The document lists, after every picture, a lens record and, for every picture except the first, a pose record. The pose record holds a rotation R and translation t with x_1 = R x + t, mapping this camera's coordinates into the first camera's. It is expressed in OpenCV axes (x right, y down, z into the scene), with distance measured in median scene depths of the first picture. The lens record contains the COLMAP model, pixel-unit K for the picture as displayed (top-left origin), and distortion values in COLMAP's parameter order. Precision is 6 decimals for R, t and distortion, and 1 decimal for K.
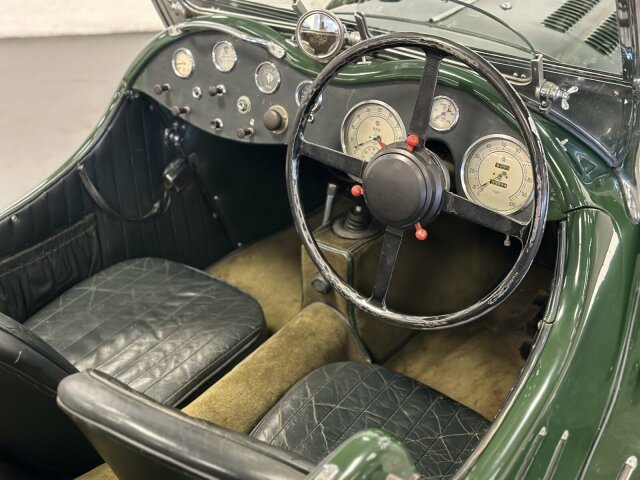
lens RADIAL K [[901.7, 0, 320.1], [0, 901.7, 239.5], [0, 0, 1]] dist [0.134533, 0.000000]
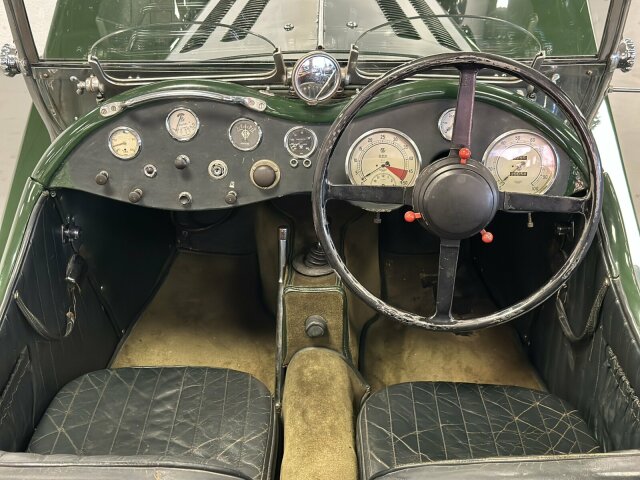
lens RADIAL K [[901.7, 0, 316.3], [0, 901.7, 238.6], [0, 0, 1]] dist [0.134533, 0.000000]
pose [[0.817280, -0.285311, 0.500650, -0.500015], [0.297399, 0.953013, 0.057619, -0.107455], [-0.493565, 0.101802, 0.863730, 0.160907]]
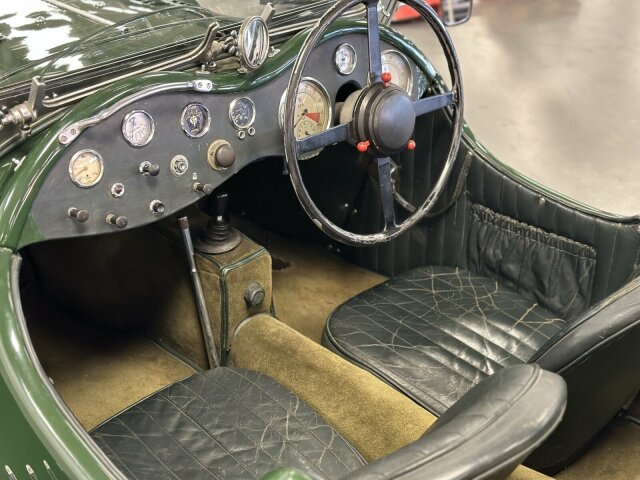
lens RADIAL K [[901.7, 0, 323.6], [0, 901.7, 237.7], [0, 0, 1]] dist [0.134533, 0.000000]
pose [[0.152054, -0.500932, 0.852025, -0.863373], [0.491409, 0.786265, 0.374572, -0.361764], [-0.857553, 0.361738, 0.365717, 0.605203]]
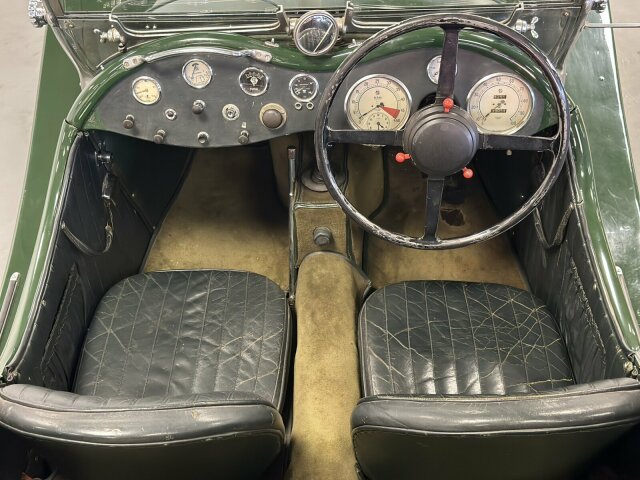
lens RADIAL K [[901.7, 0, 329.1], [0, 901.7, 242.1], [0, 0, 1]] dist [0.134533, 0.000000]
pose [[0.816061, -0.402765, 0.414518, -0.498582], [0.316379, 0.911503, 0.262804, -0.257888], [-0.483683, -0.083319, 0.871268, 0.023875]]
